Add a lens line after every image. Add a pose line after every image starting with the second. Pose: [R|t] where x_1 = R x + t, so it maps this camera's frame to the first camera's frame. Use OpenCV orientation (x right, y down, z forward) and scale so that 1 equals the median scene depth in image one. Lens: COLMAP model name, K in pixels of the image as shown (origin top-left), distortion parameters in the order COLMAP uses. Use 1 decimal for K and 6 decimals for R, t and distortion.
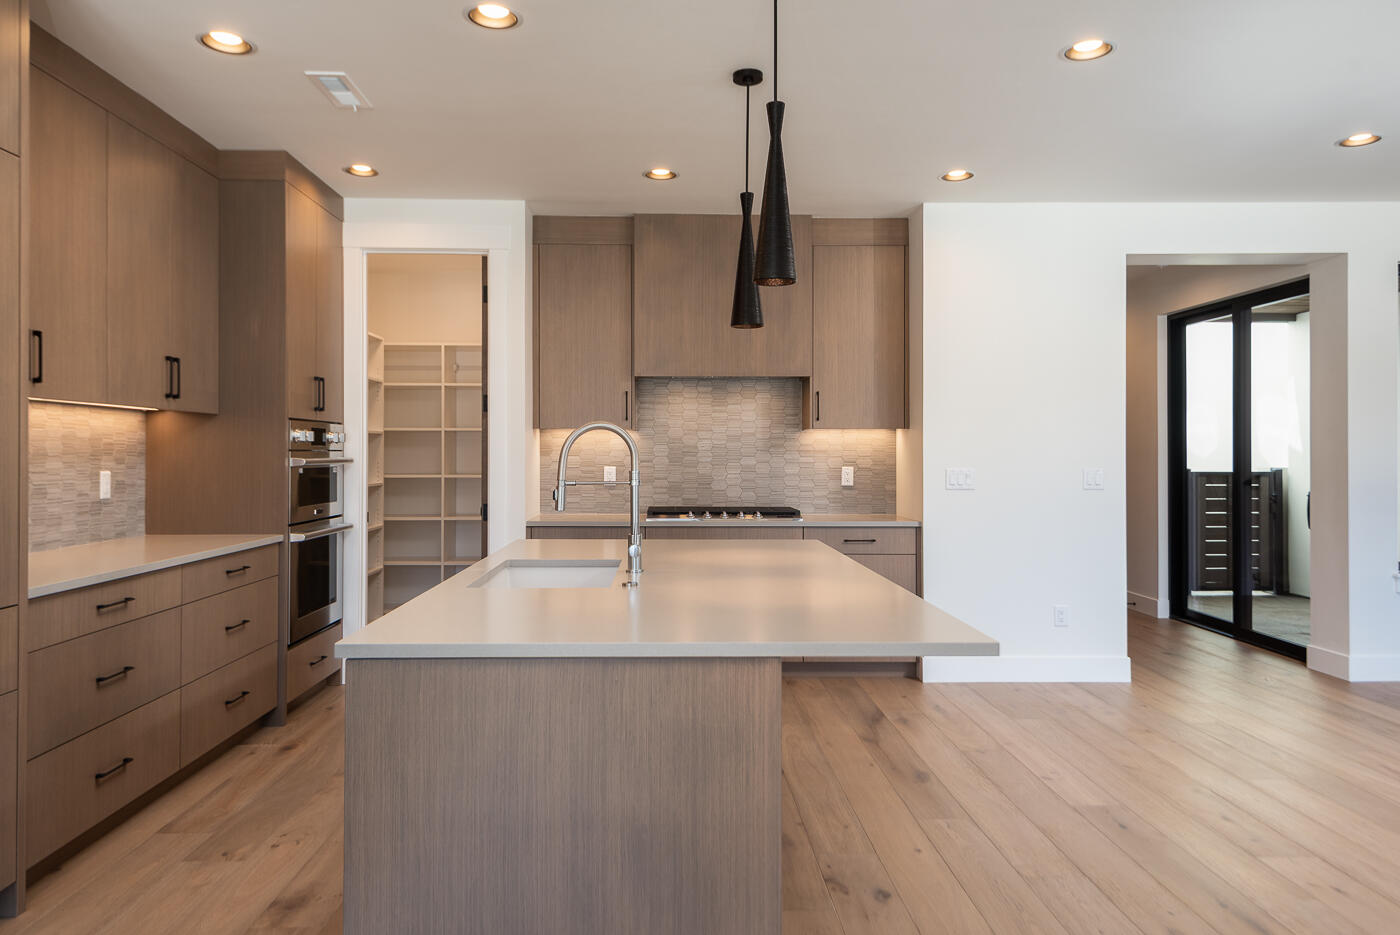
lens RADIAL K [[982.9, 0, 693.5], [0, 982.9, 461.1], [0, 0, 1]] dist [0.044378, -0.005345]
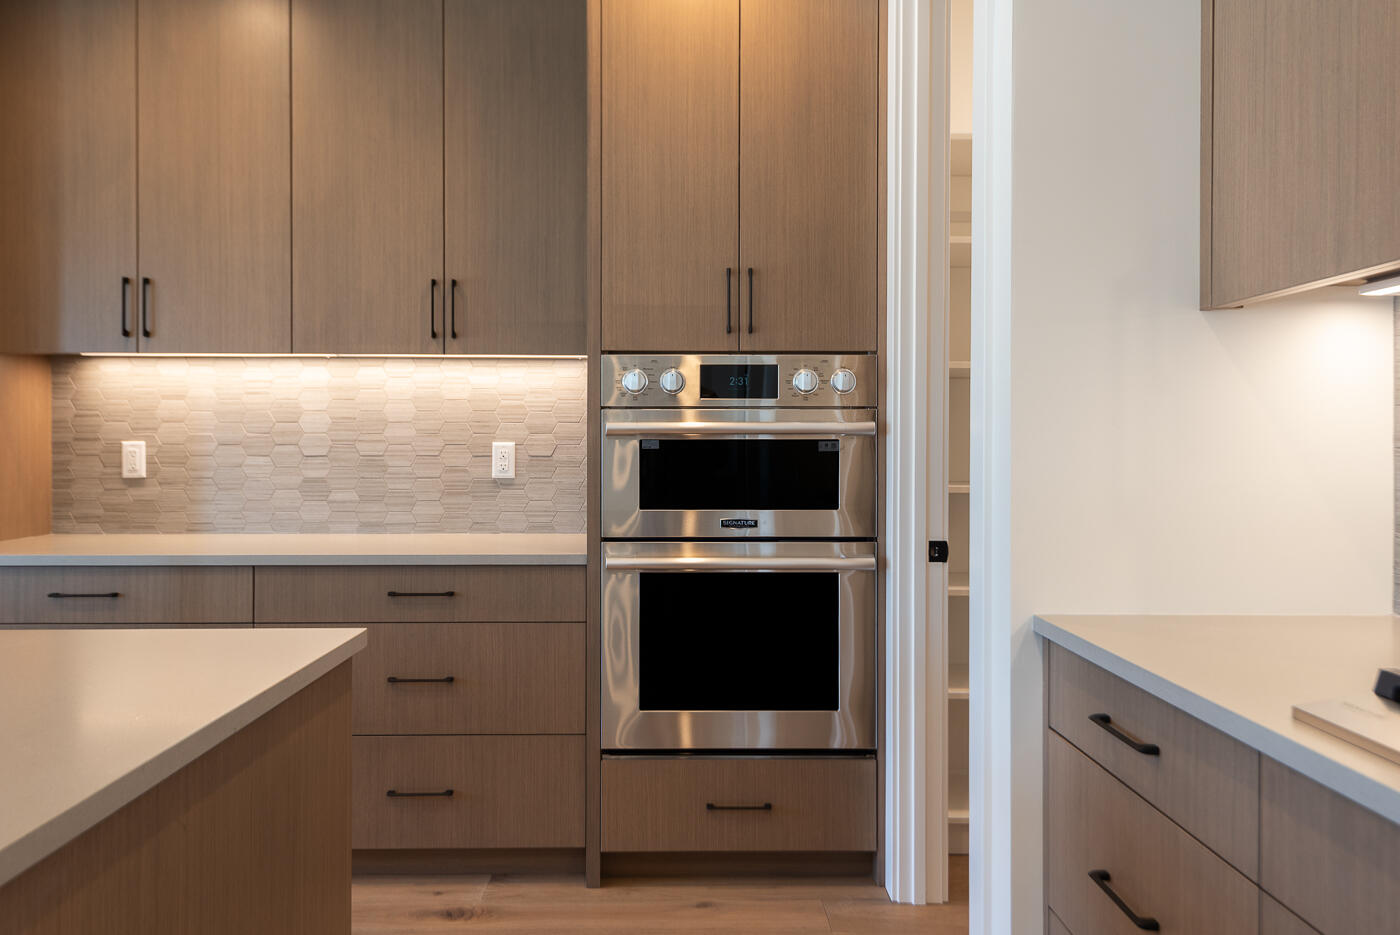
lens RADIAL K [[1020.9, 0, 713.8], [0, 1020.9, 455.1], [0, 0, 1]] dist [0.000192, 0.001696]
pose [[0.010074, 0.010336, -0.999896, 0.141560], [-0.008021, 0.999915, 0.010255, 0.007997], [0.999917, 0.007917, 0.010156, 0.842596]]
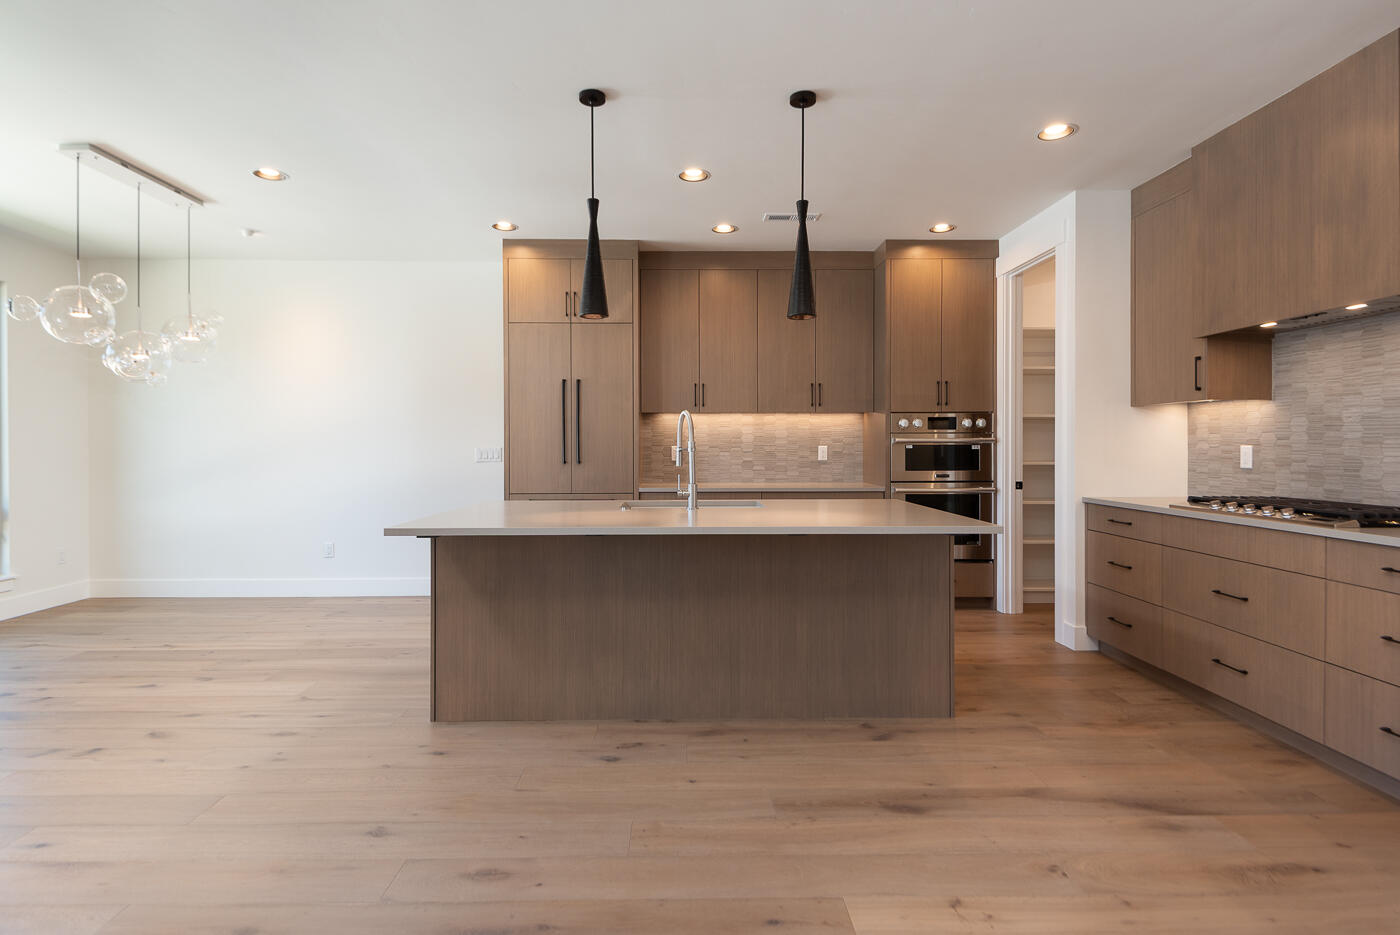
lens RADIAL K [[701.6, 0, 696.3], [0, 701.6, 459.6], [0, 0, 1]] dist [0.007629, -0.002713]
pose [[-0.007742, 0.018907, -0.999791, 0.544247], [-0.004795, 0.999809, 0.018944, 0.008735], [0.999959, 0.004941, -0.007650, 0.562621]]
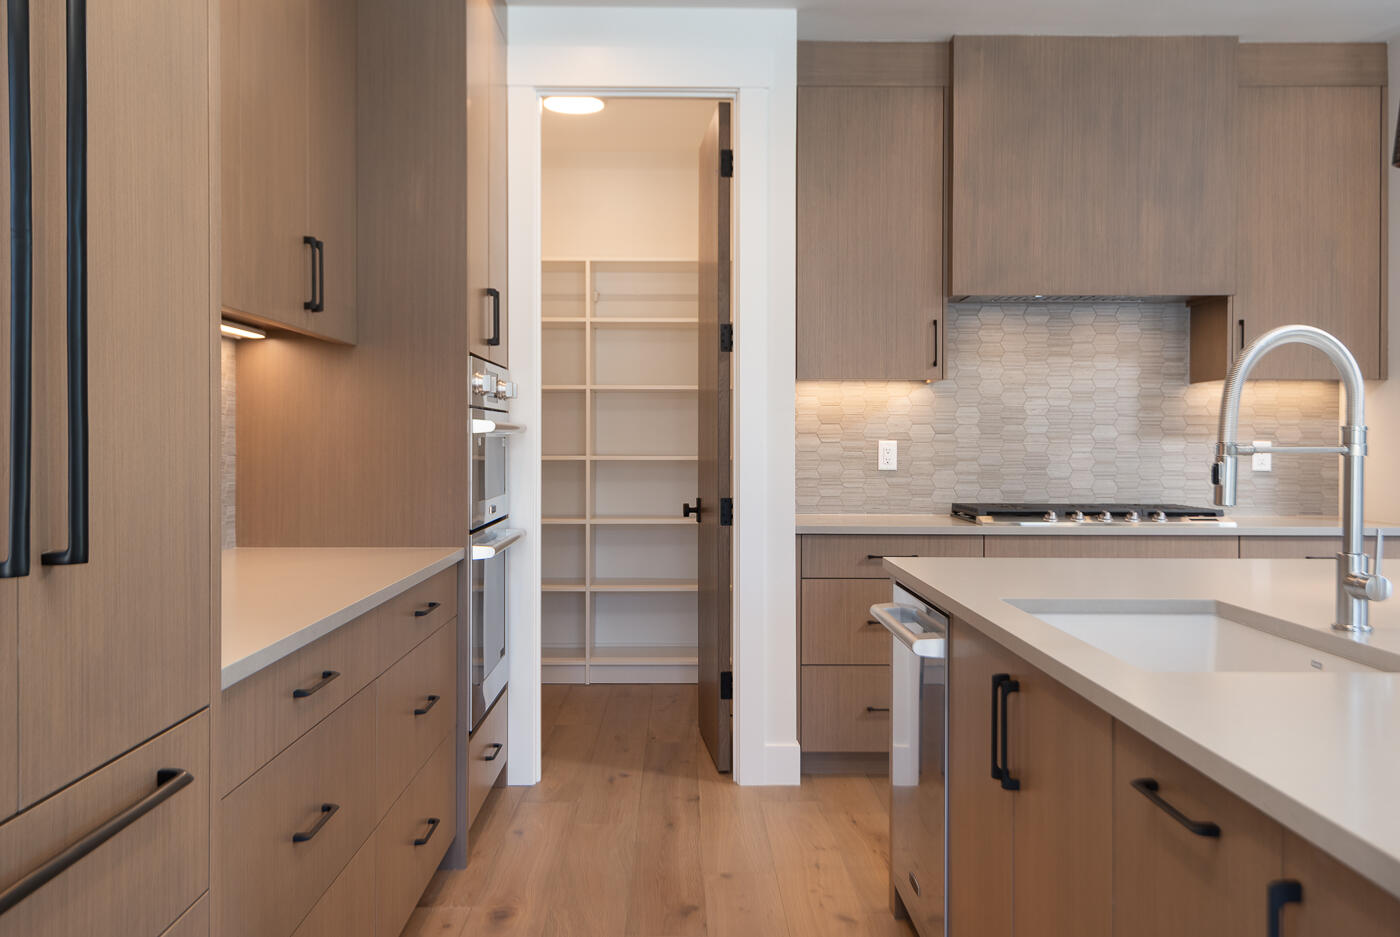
lens RADIAL K [[1234.9, 0, 700.6], [0, 1234.9, 459.7], [0, 0, 1]] dist [0.032036, -0.009957]
pose [[0.999960, 0.000751, -0.008885, -0.209539], [-0.000676, 0.999965, 0.008398, 0.011777], [0.008891, -0.008392, 0.999925, 0.203567]]
